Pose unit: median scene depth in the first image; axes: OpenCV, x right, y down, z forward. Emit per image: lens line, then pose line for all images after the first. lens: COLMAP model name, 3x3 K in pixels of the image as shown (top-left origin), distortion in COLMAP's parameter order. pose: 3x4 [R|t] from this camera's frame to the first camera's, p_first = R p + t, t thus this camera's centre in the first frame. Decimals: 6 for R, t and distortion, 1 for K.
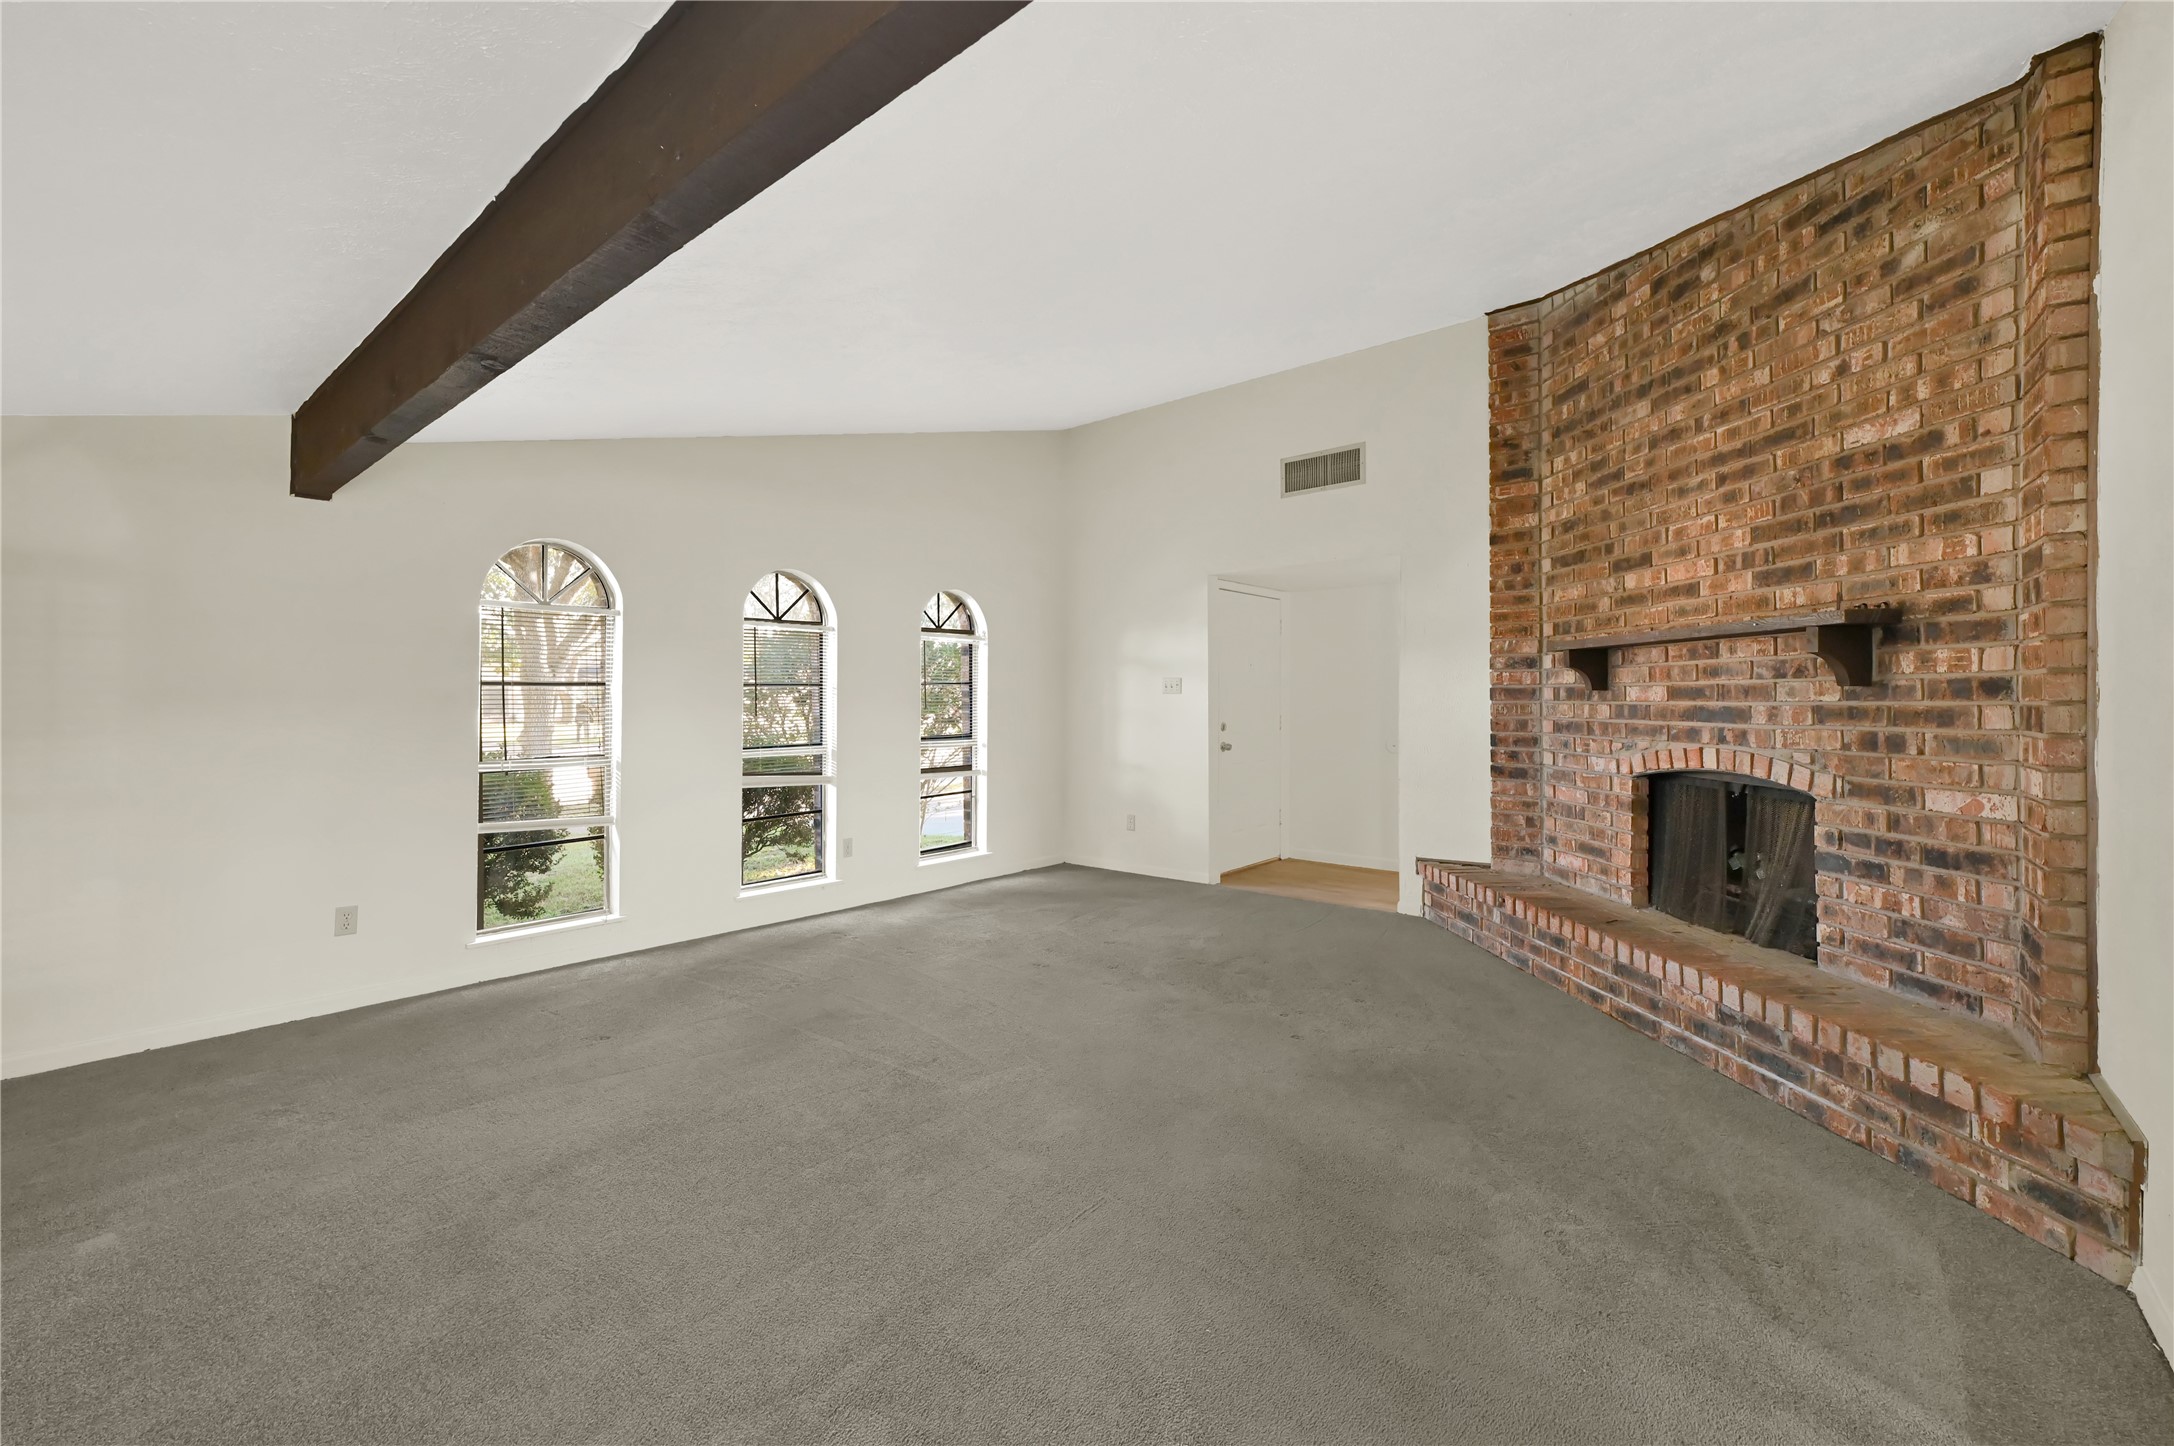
lens RADIAL K [[887.1, 0, 1098.1], [0, 887.1, 695.9], [0, 0, 1]] dist [-0.000027, 0.000467]
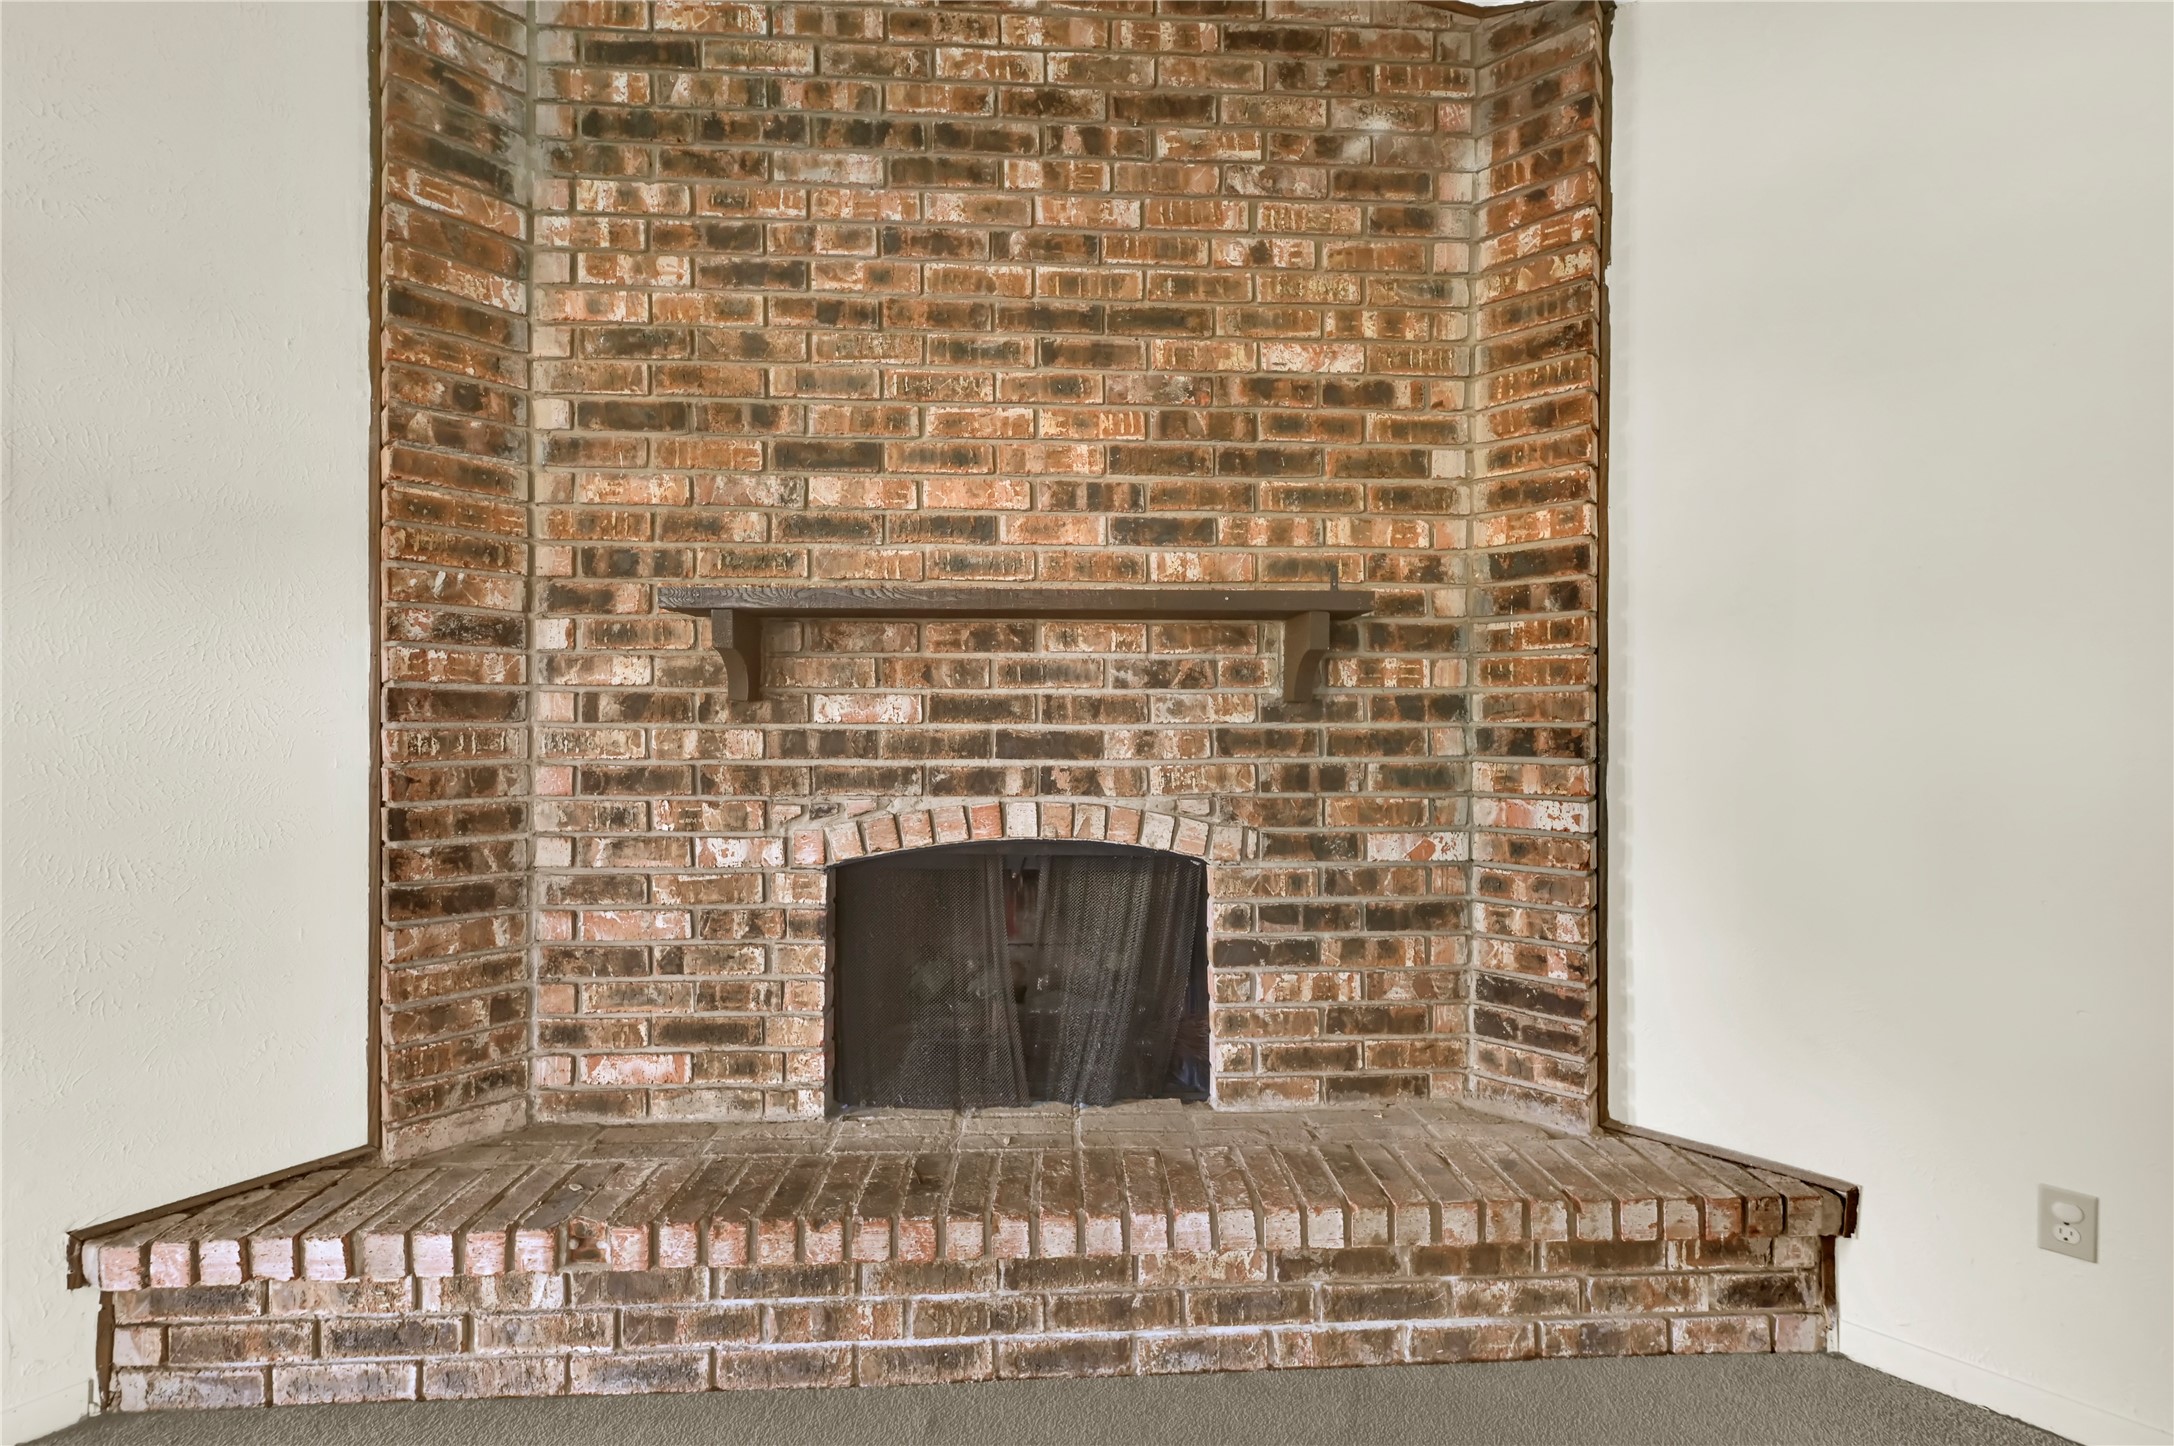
lens RADIAL K [[874.3, 0, 1089.4], [0, 874.3, 734.6], [0, 0, 1]] dist [-0.000745, 0.000684]
pose [[0.047867, -0.004740, 0.998842, 0.115319], [-0.004903, 0.999976, 0.004980, 0.010802], [-0.998842, -0.005136, 0.047843, 0.961959]]
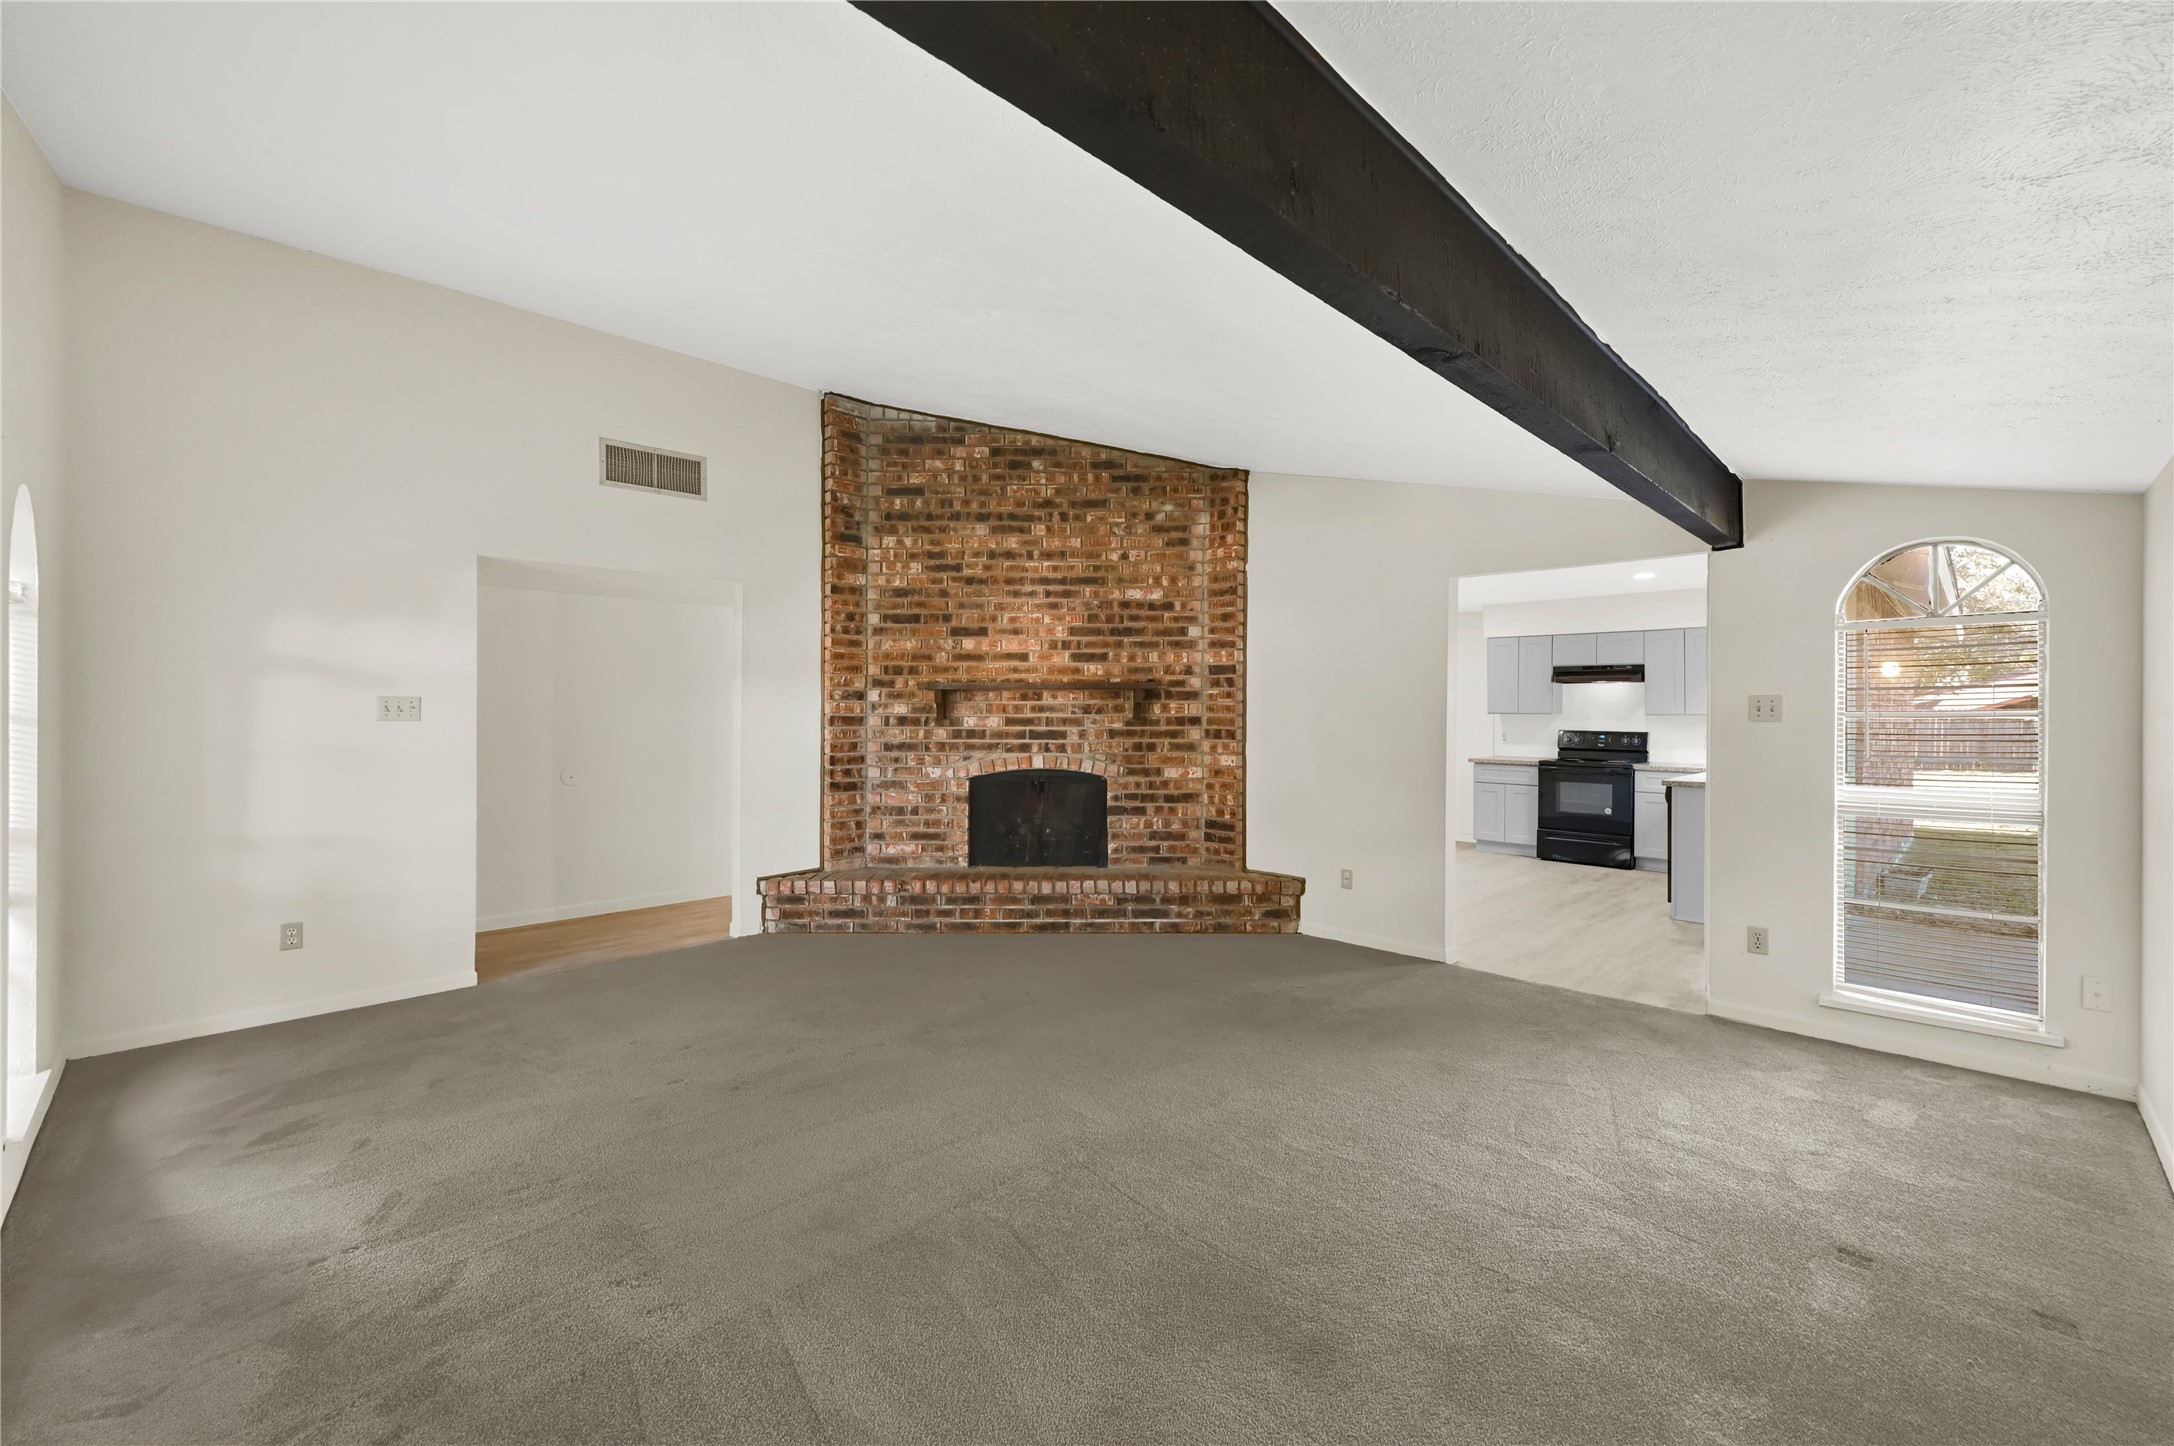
lens RADIAL K [[874.3, 0, 1095.2], [0, 874.3, 722.8], [0, 0, 1]] dist [-0.000745, 0.000684]
pose [[0.090447, -0.009236, 0.995858, -0.946171], [-0.006195, 0.999932, 0.009836, -0.018721], [-0.995882, -0.007059, 0.090384, 0.776027]]
